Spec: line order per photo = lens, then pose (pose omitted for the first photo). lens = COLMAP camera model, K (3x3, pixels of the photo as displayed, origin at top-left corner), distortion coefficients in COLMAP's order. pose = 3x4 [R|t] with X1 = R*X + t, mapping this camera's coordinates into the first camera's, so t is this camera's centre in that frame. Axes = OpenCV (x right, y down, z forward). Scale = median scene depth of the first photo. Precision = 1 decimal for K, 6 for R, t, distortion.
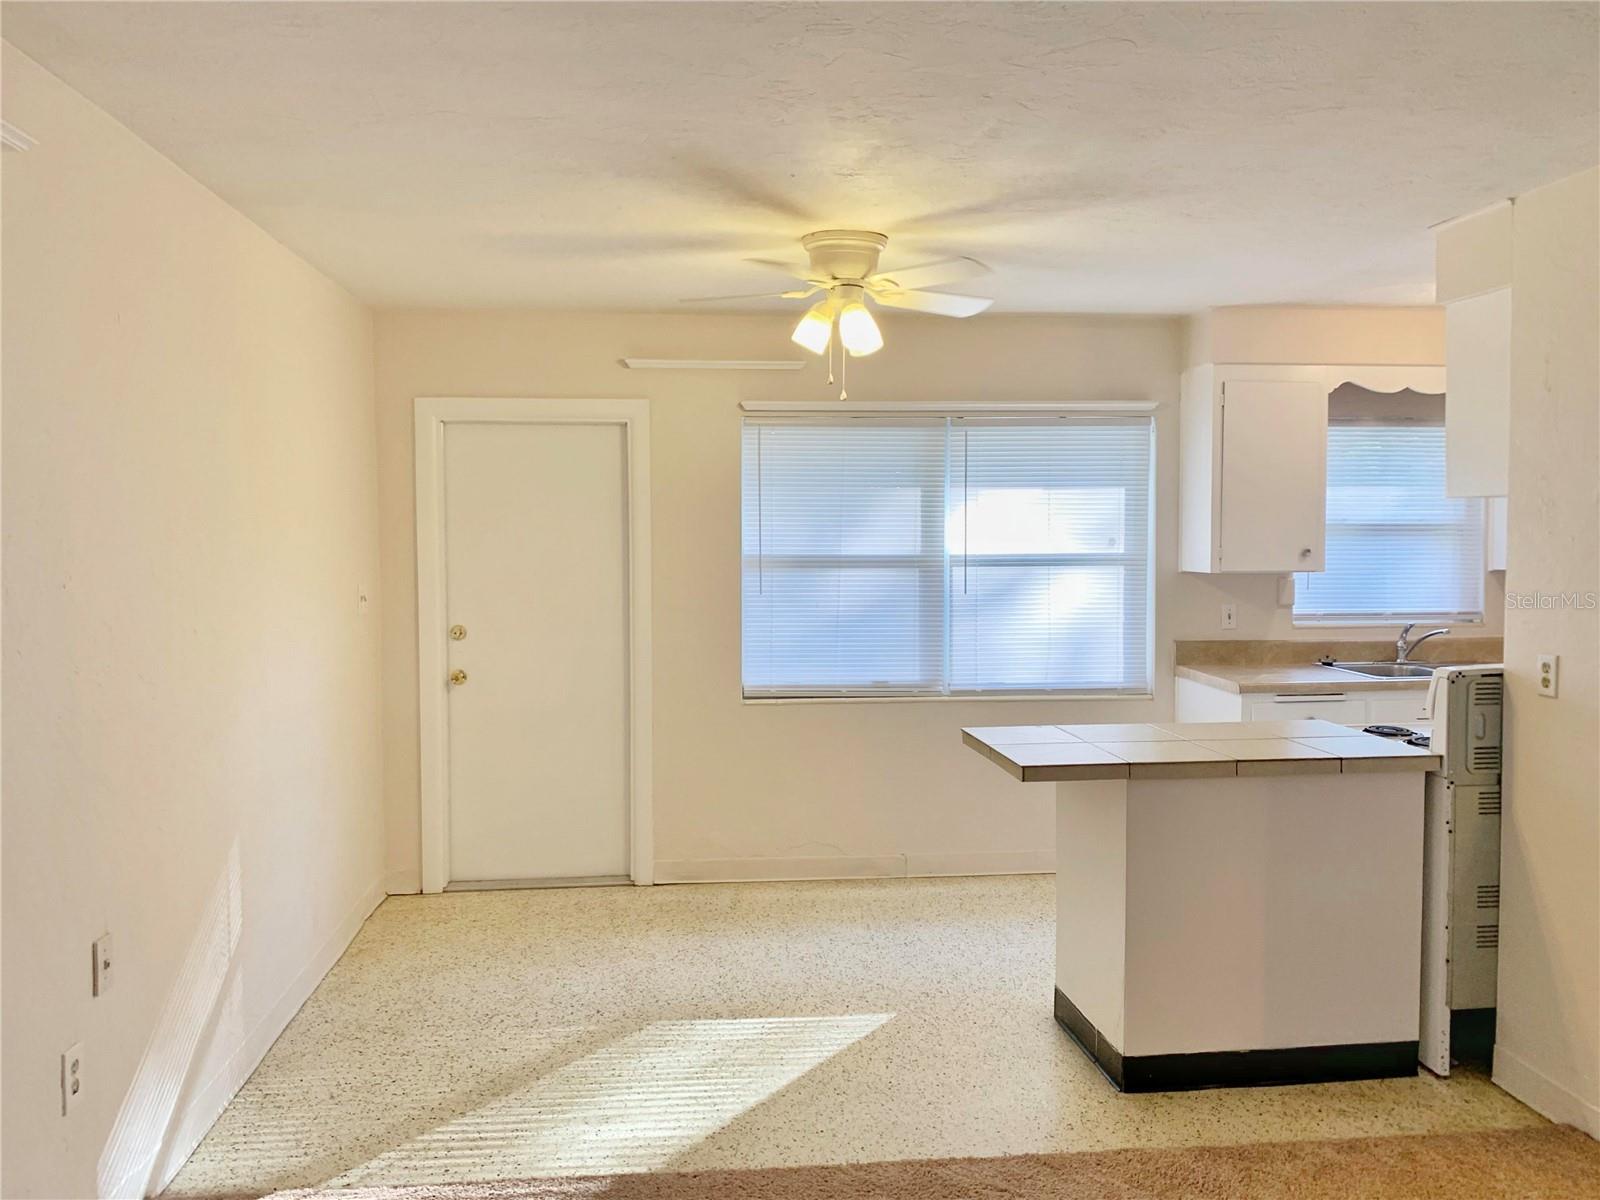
lens RADIAL K [[1242.6, 0, 797.7], [0, 1242.6, 596.8], [0, 0, 1]] dist [-0.000142, -0.009575]
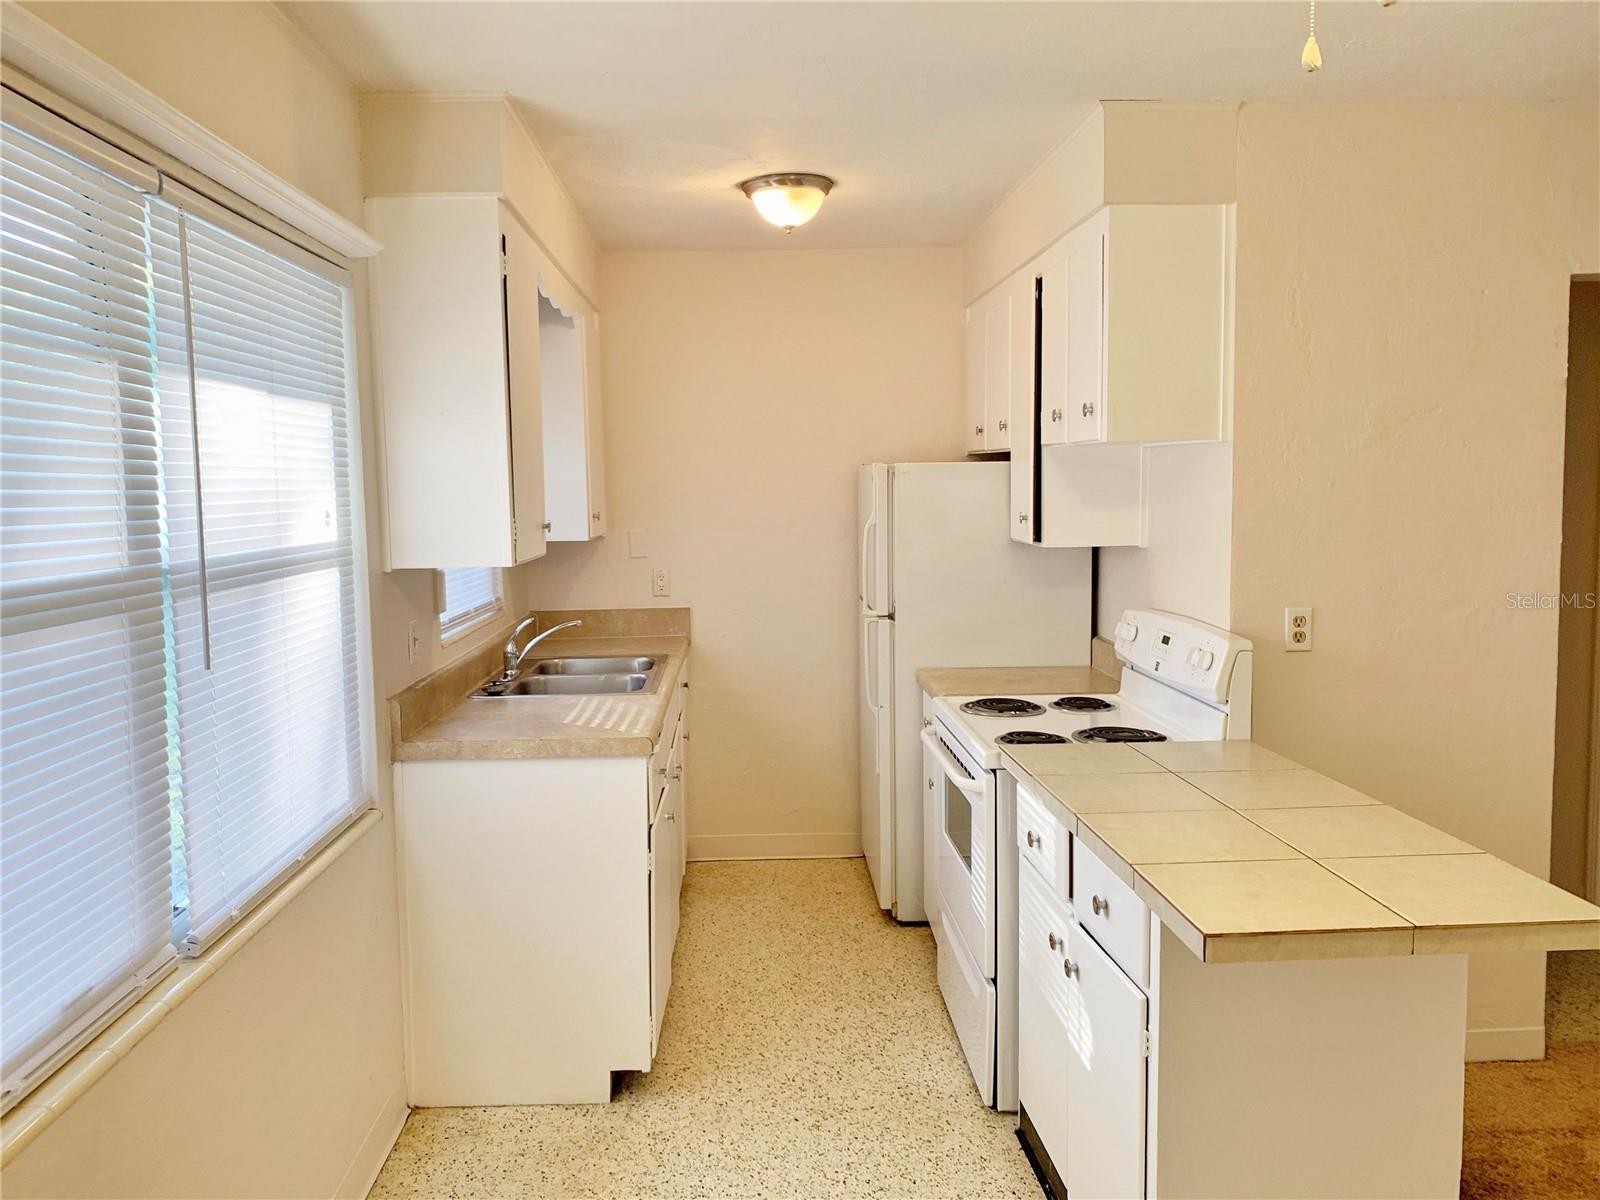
lens RADIAL K [[1242.6, 0, 800.3], [0, 1242.6, 600.2], [0, 0, 1]] dist [-0.000142, -0.009575]
pose [[0.059698, -0.090825, 0.994076, -0.221334], [0.071540, 0.993681, 0.086492, -0.041824], [-0.995650, 0.065953, 0.065819, 0.801582]]
